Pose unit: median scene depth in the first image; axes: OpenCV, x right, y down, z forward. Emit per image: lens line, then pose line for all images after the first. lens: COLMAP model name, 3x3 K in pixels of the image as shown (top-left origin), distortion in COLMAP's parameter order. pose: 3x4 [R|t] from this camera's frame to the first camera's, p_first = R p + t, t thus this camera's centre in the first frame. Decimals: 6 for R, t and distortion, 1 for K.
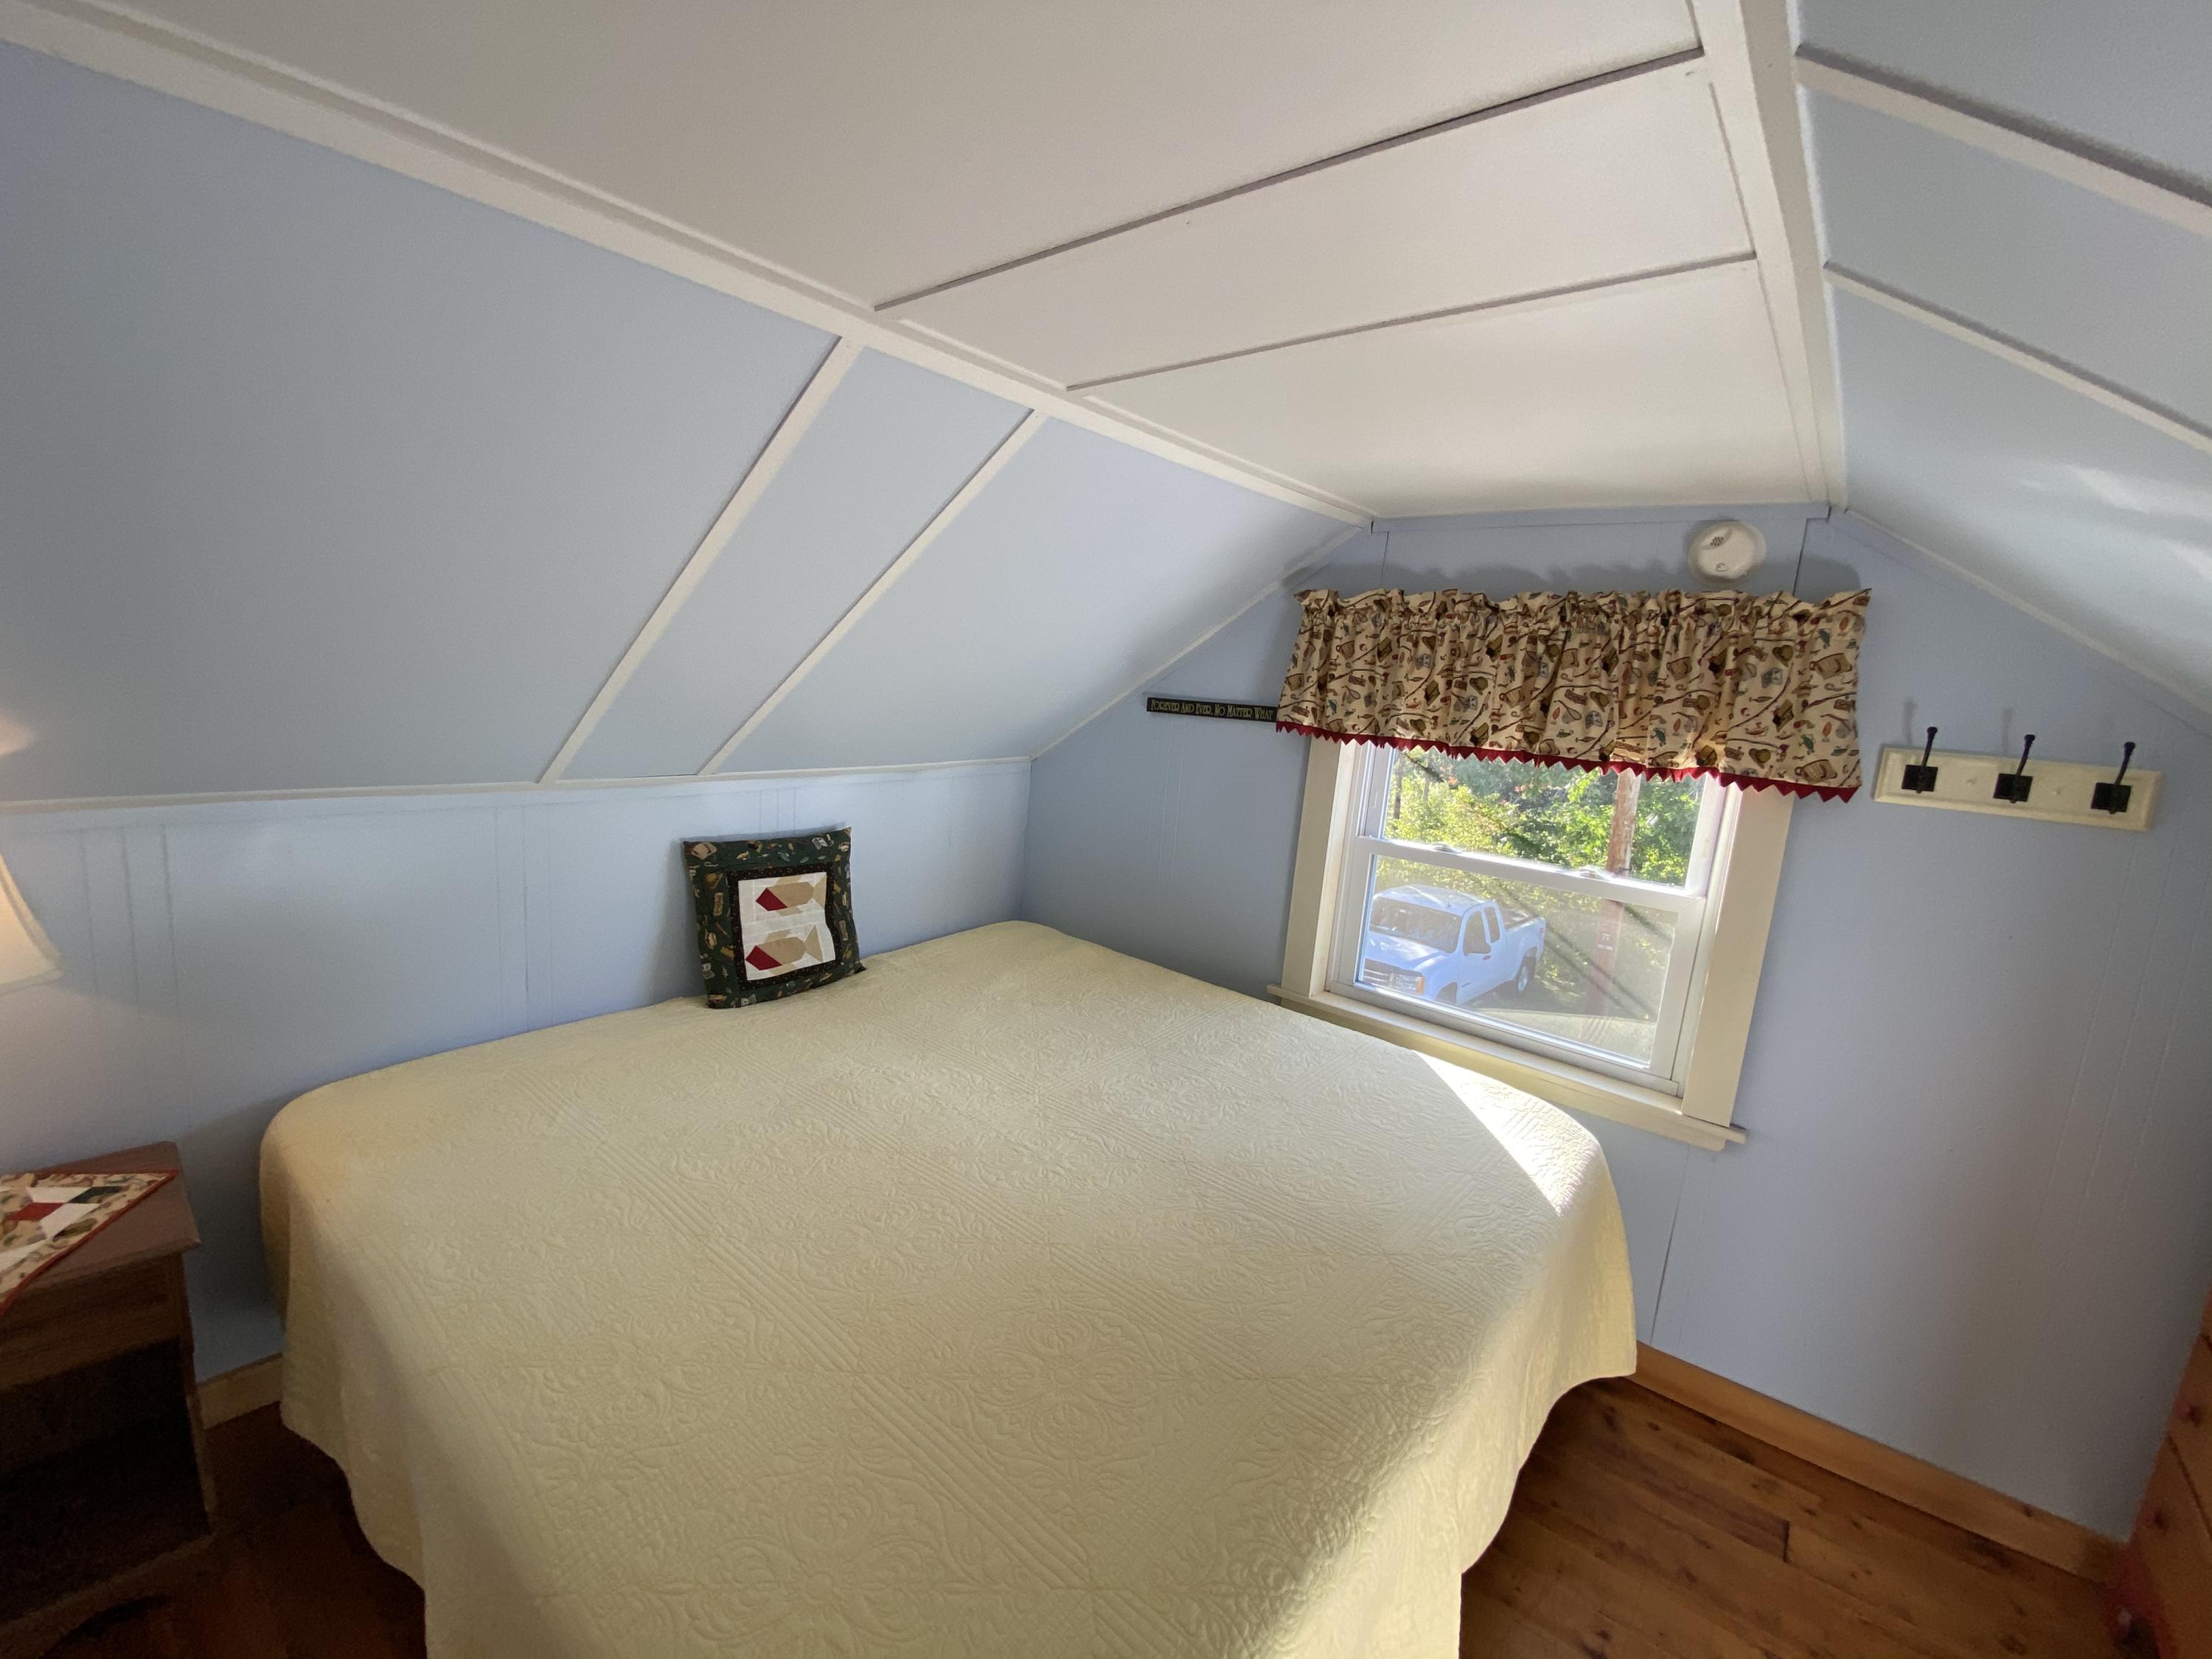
lens RADIAL K [[905.2, 0, 1106.0], [0, 905.2, 829.5], [0, 0, 1]] dist [-0.000194, -0.000070]
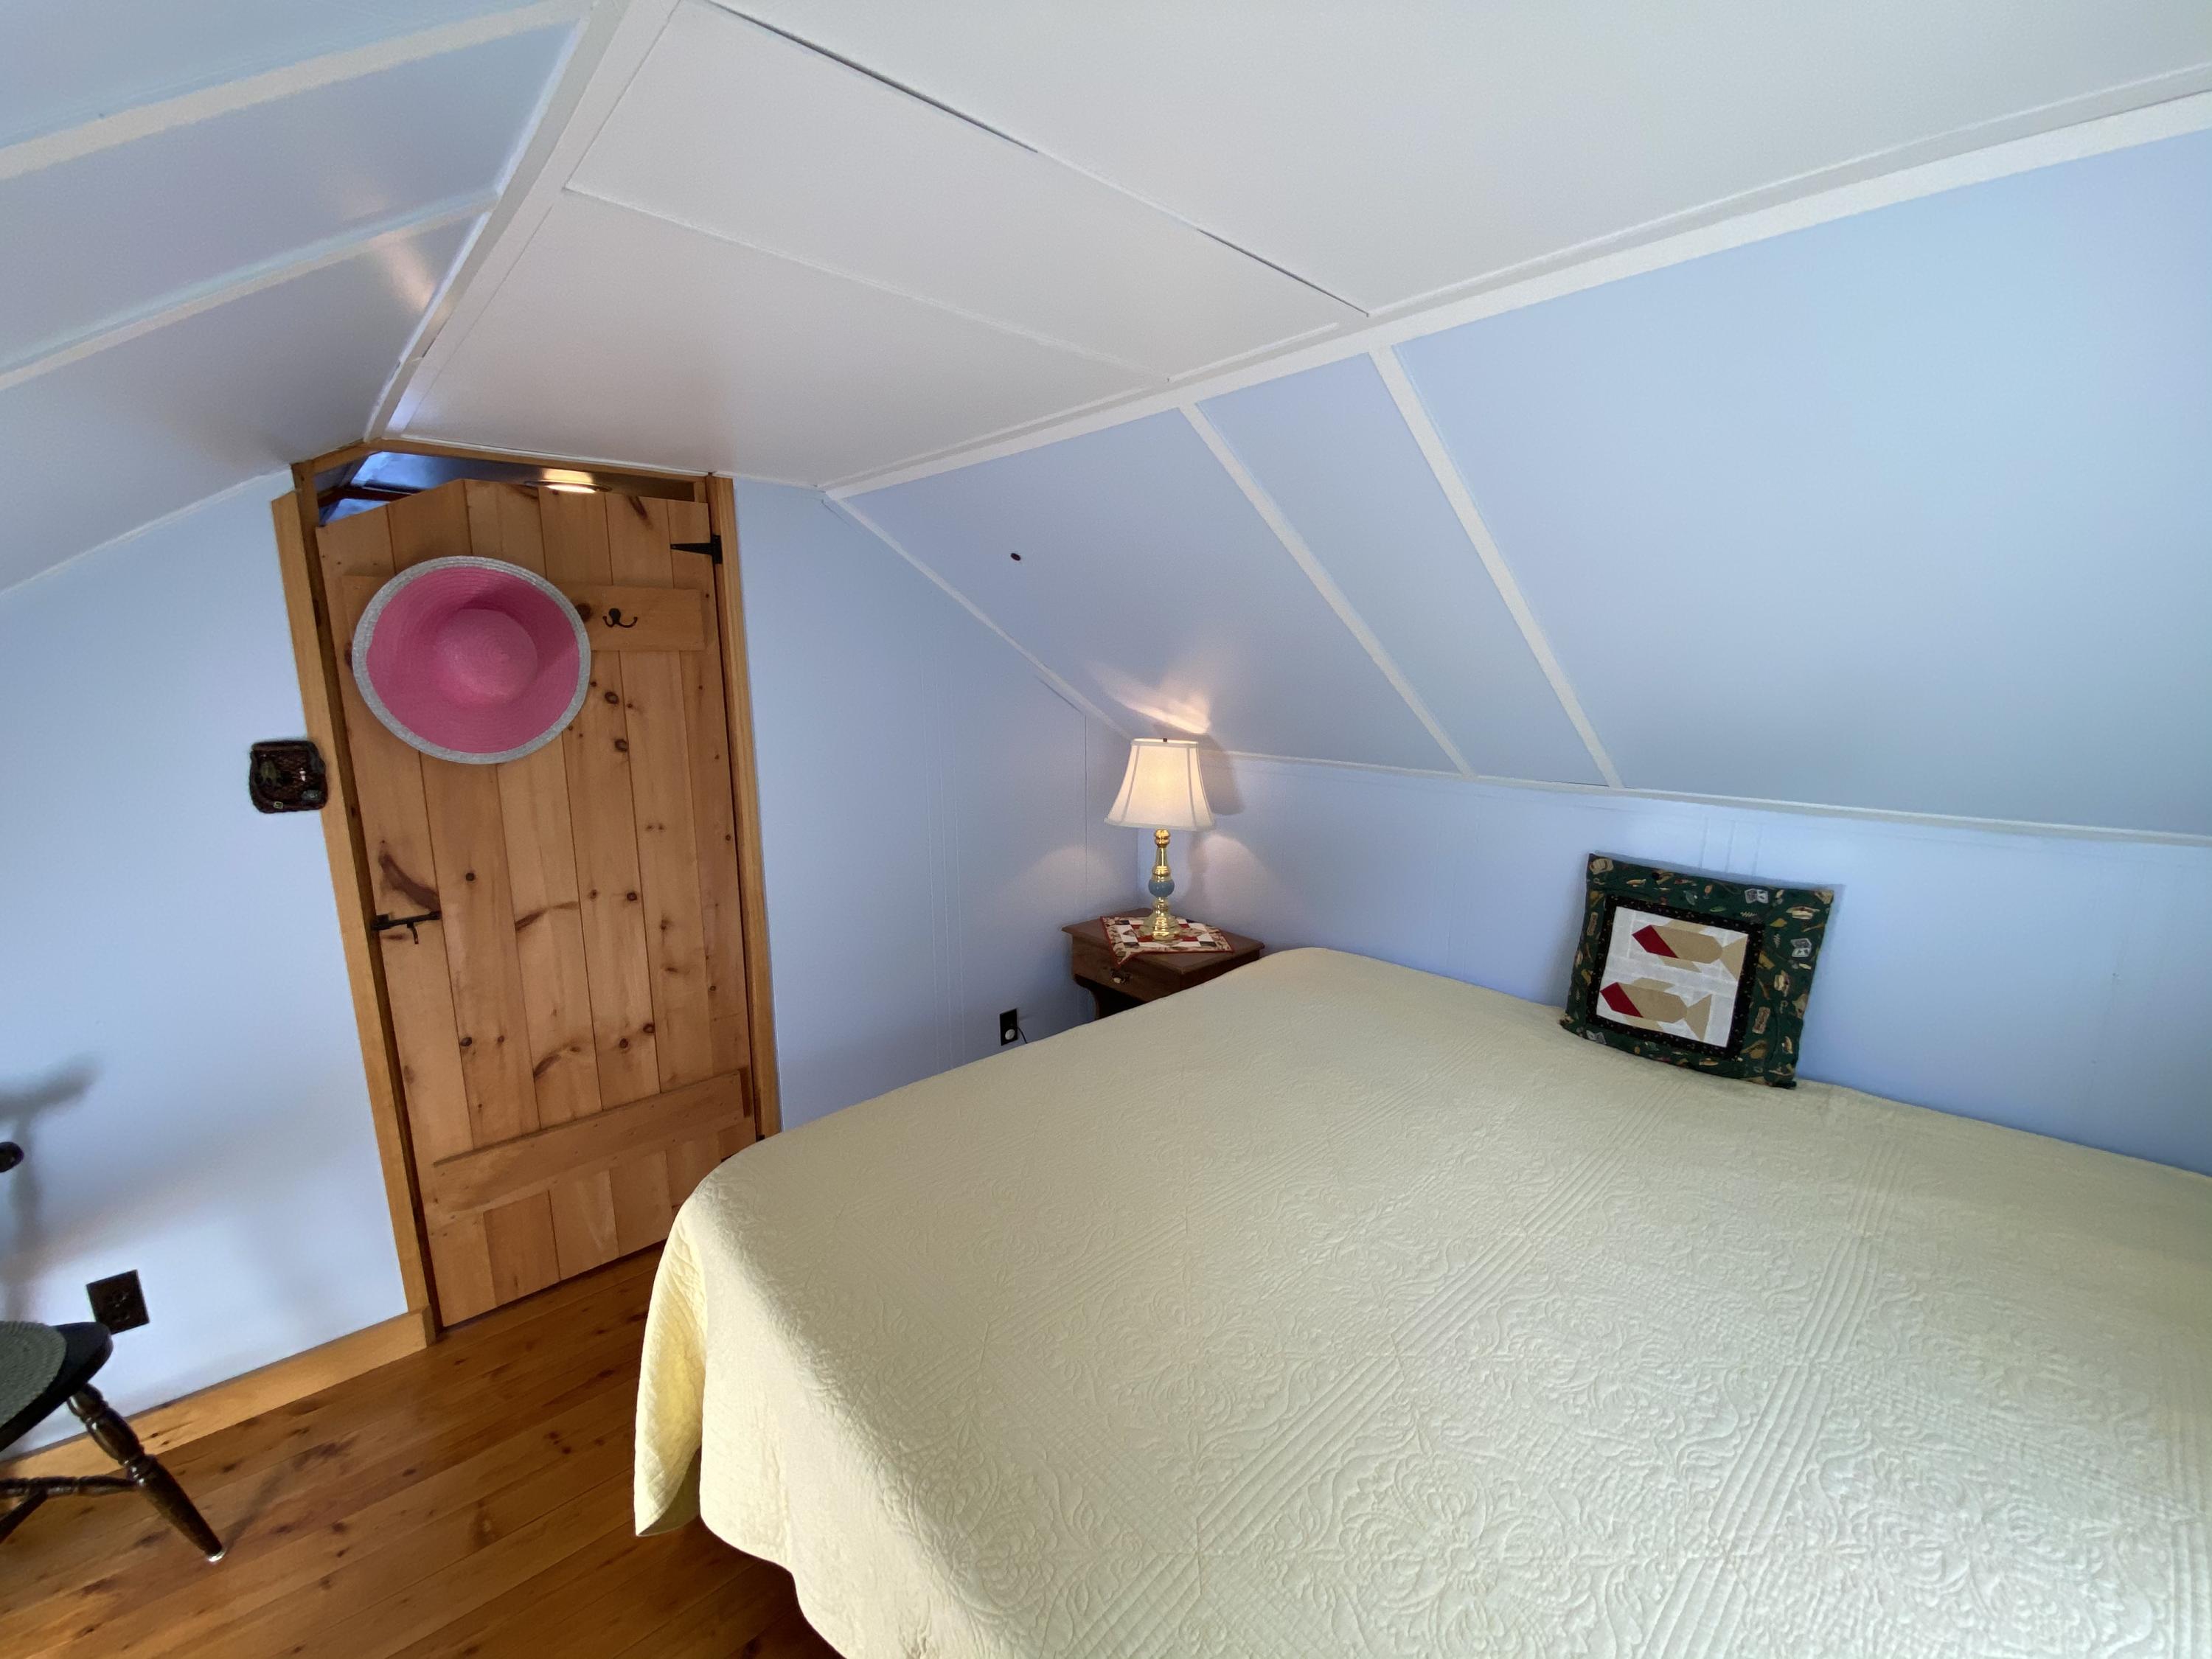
lens RADIAL K [[905.2, 0, 1106.0], [0, 905.2, 829.5], [0, 0, 1]] dist [-0.000194, -0.000070]
pose [[-0.123213, 0.119582, -0.985149, 0.524622], [-0.176559, 0.974234, 0.140339, -0.053313], [0.976548, 0.191228, -0.098925, 0.559746]]
